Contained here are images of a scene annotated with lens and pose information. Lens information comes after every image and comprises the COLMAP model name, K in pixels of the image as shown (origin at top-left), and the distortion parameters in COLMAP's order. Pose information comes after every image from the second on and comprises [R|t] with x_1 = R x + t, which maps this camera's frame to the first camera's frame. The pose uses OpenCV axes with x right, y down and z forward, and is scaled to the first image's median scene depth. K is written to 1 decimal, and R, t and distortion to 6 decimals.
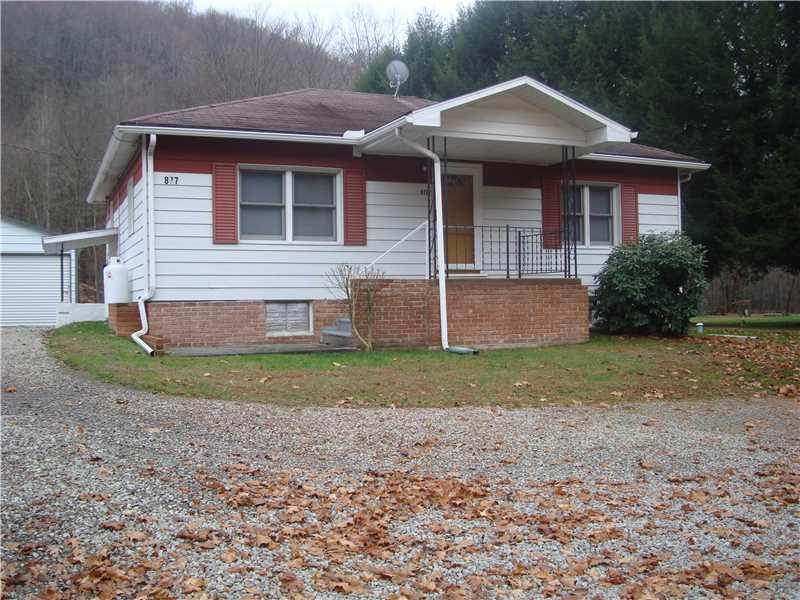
lens RADIAL K [[848.8, 0, 400.0], [0, 848.8, 300.0], [0, 0, 1]] dist [-0.076405, -0.121203]
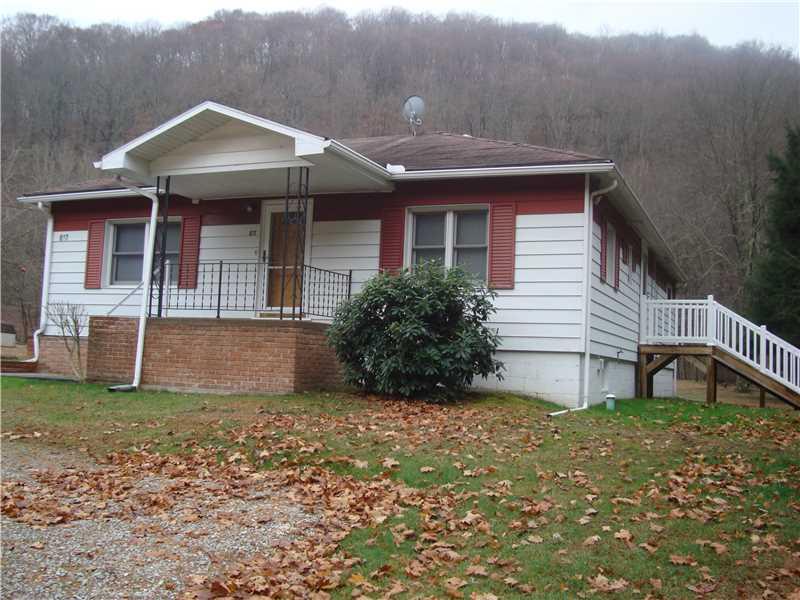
lens RADIAL K [[849.1, 0, 400.5], [0, 849.1, 314.8], [0, 0, 1]] dist [-0.094071, -0.015226]
pose [[0.700759, -0.000382, -0.713398, 0.896001], [-0.048894, 0.997623, -0.048562, 0.004931], [0.711720, 0.068911, 0.699075, 0.481940]]
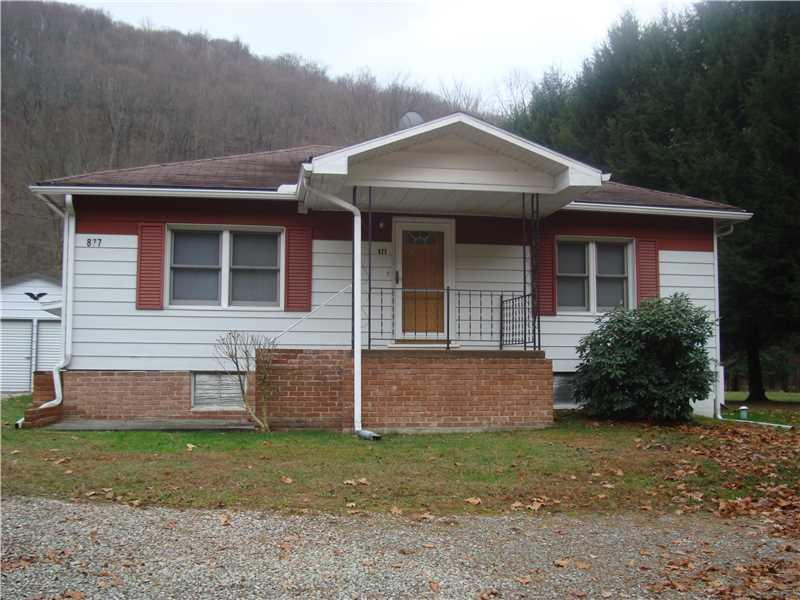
lens RADIAL K [[849.1, 0, 400.5], [0, 849.1, 314.8], [0, 0, 1]] dist [-0.094071, -0.015226]
pose [[0.974537, 0.001053, -0.224222, 0.263096], [-0.015516, 0.997909, -0.062752, -0.006507], [0.223687, 0.064633, 0.972516, 0.156896]]
